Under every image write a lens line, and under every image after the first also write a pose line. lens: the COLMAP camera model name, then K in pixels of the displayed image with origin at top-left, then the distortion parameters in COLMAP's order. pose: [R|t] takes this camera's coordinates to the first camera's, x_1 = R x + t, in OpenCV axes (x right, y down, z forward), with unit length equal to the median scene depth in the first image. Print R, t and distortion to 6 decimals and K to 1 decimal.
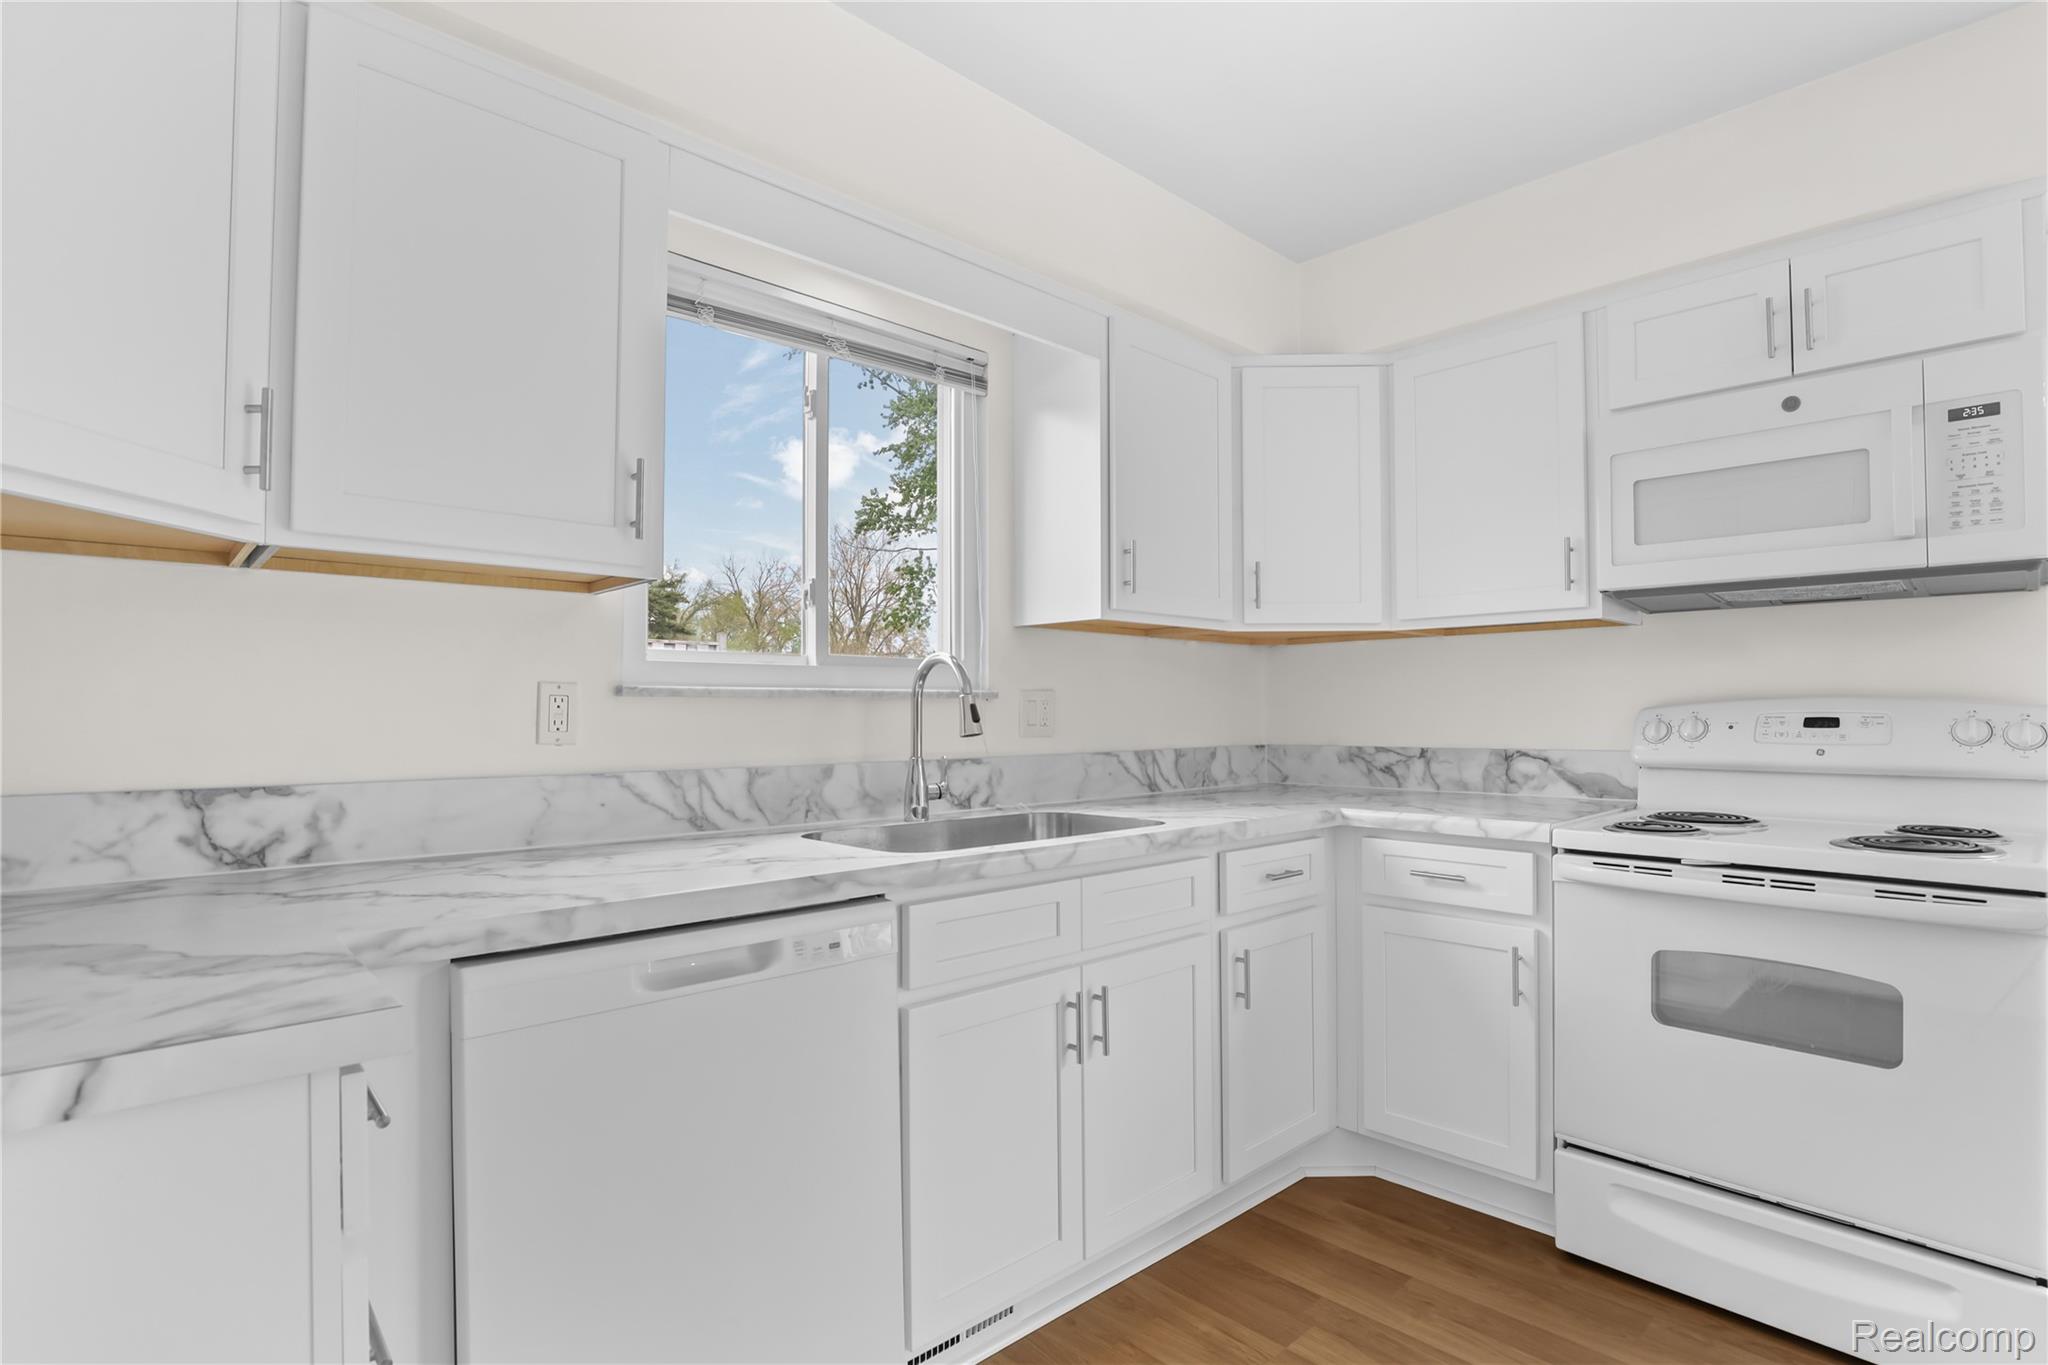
lens RADIAL K [[995.4, 0, 1041.5], [0, 995.4, 693.2], [0, 0, 1]] dist [-0.028758, 0.004142]
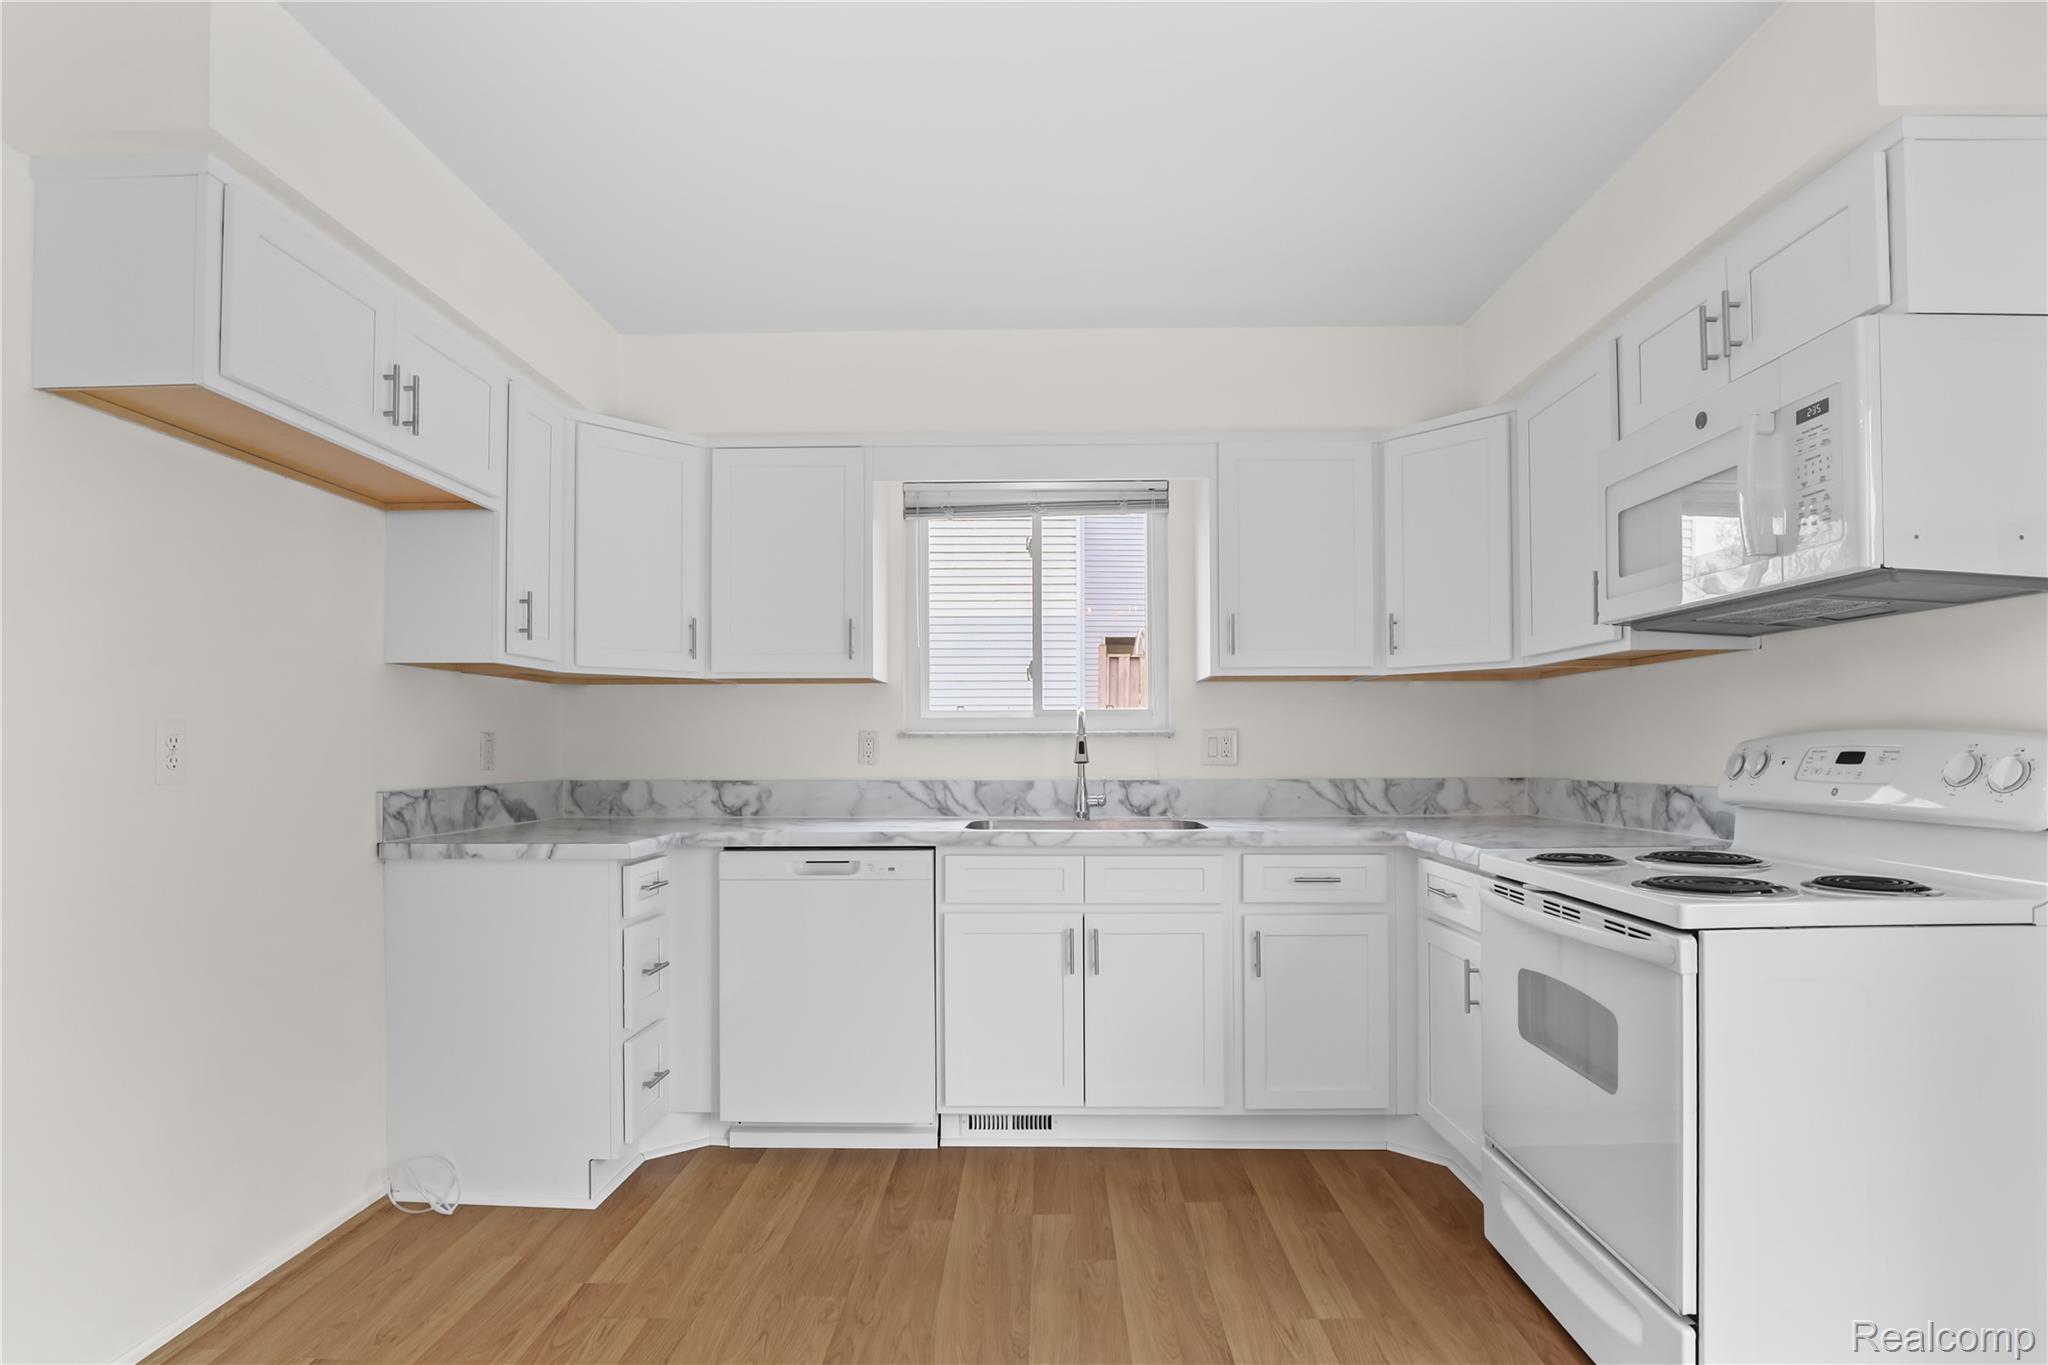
lens RADIAL K [[995.4, 0, 1037.3], [0, 995.4, 733.9], [0, 0, 1]] dist [-0.028758, 0.004142]
pose [[0.722468, -0.010019, -0.691332, 0.899261], [0.015018, 0.999886, 0.001204, -0.003203], [0.691242, -0.011252, 0.722536, -0.126140]]
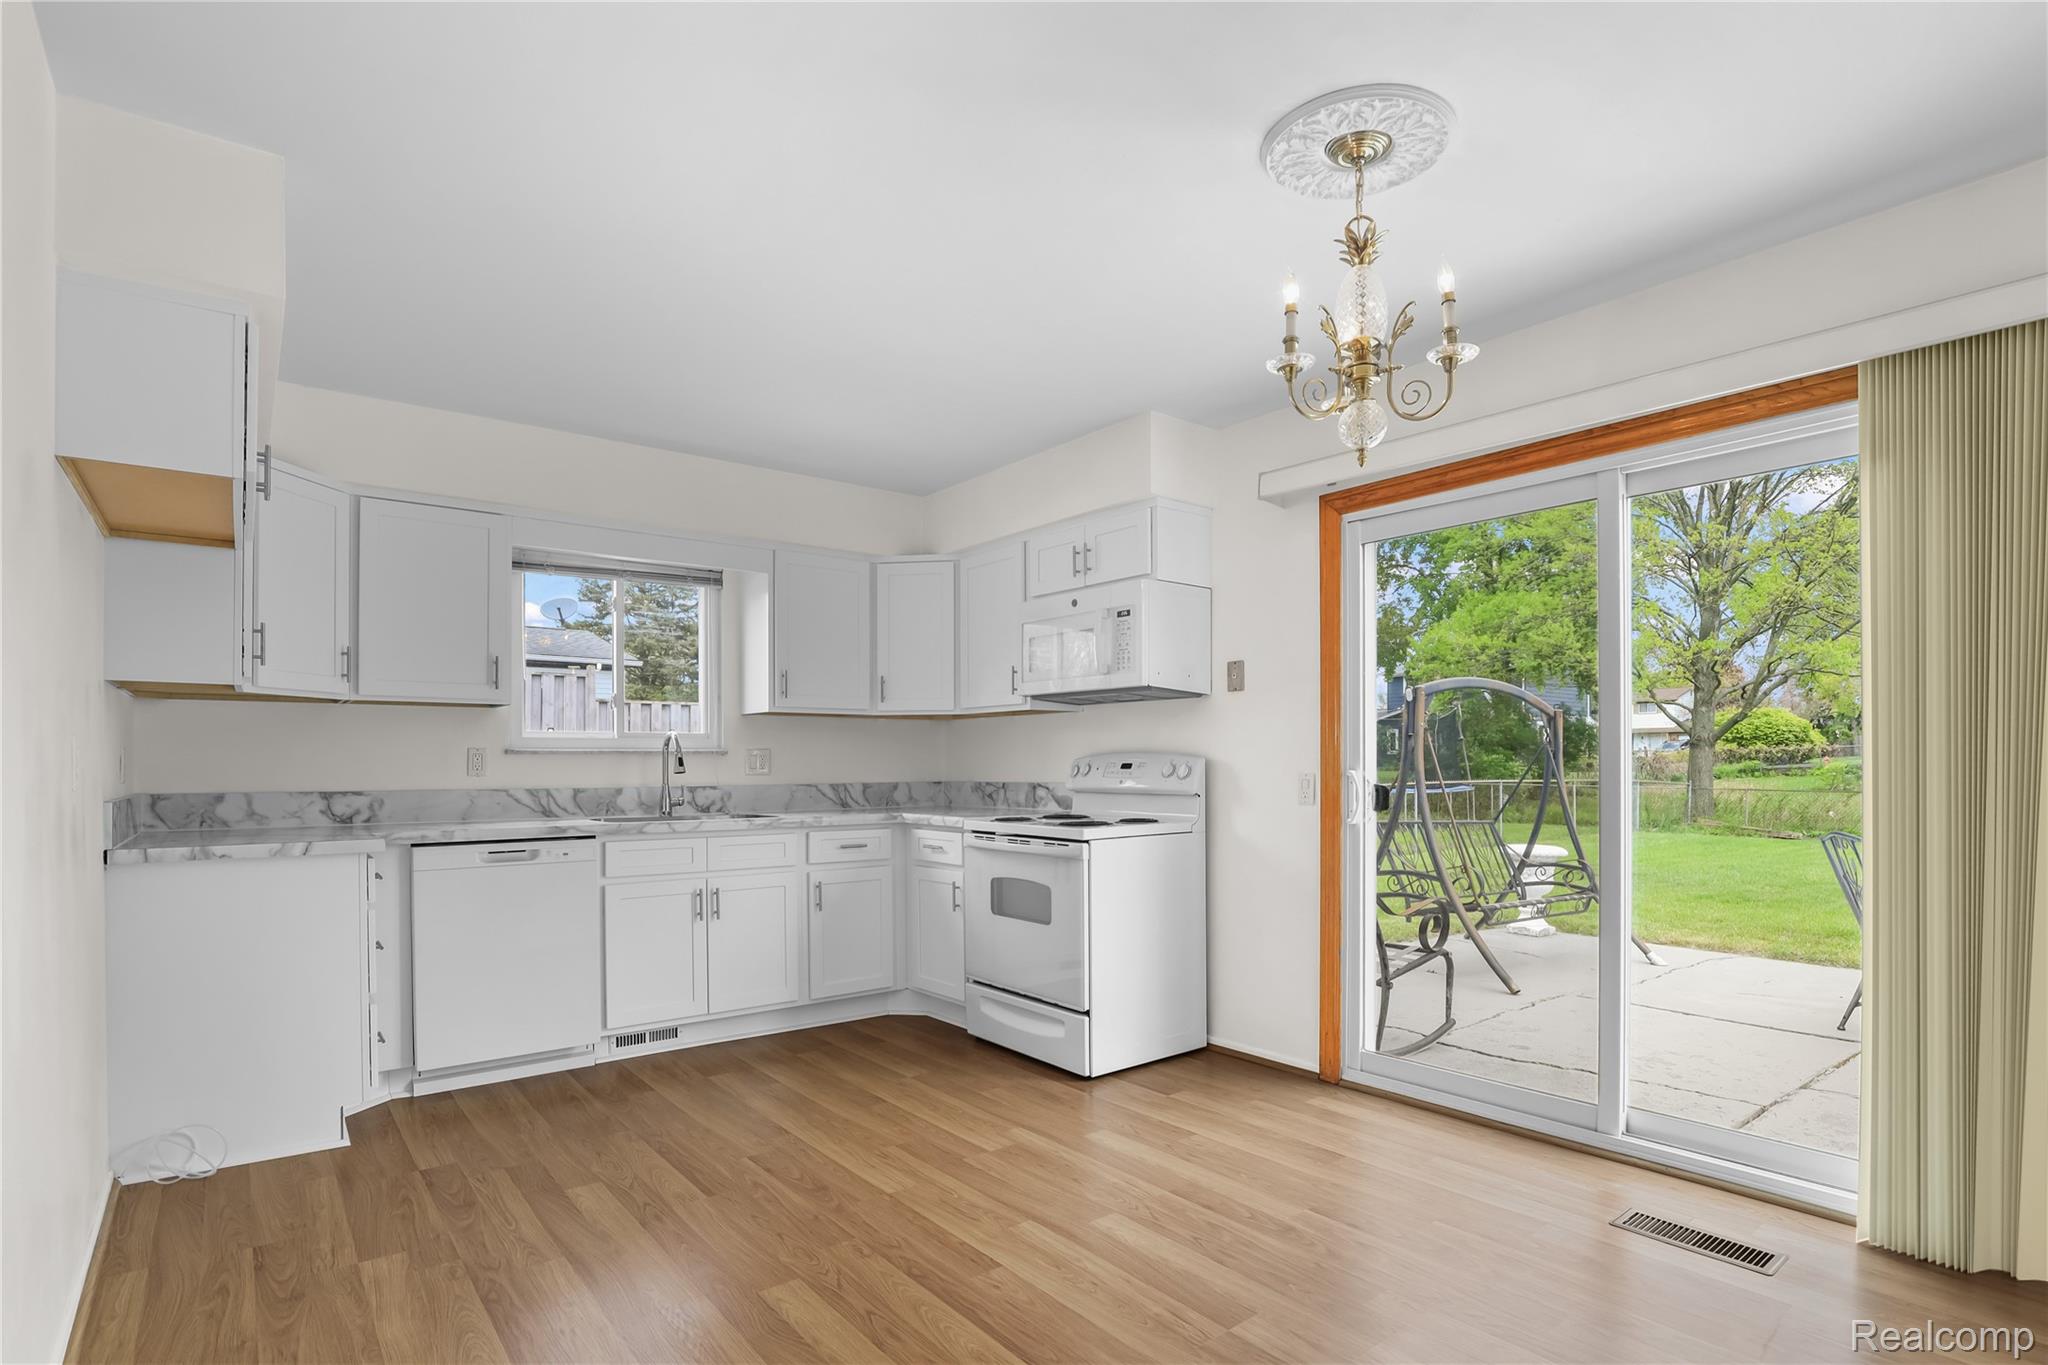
lens RADIAL K [[995.4, 0, 1019.6], [0, 995.4, 756.5], [0, 0, 1]] dist [-0.028758, 0.004142]
pose [[0.996141, -0.002787, -0.087720, 0.781756], [0.003840, 0.999923, 0.011836, -0.011731], [0.087680, -0.012128, 0.996075, -0.937365]]
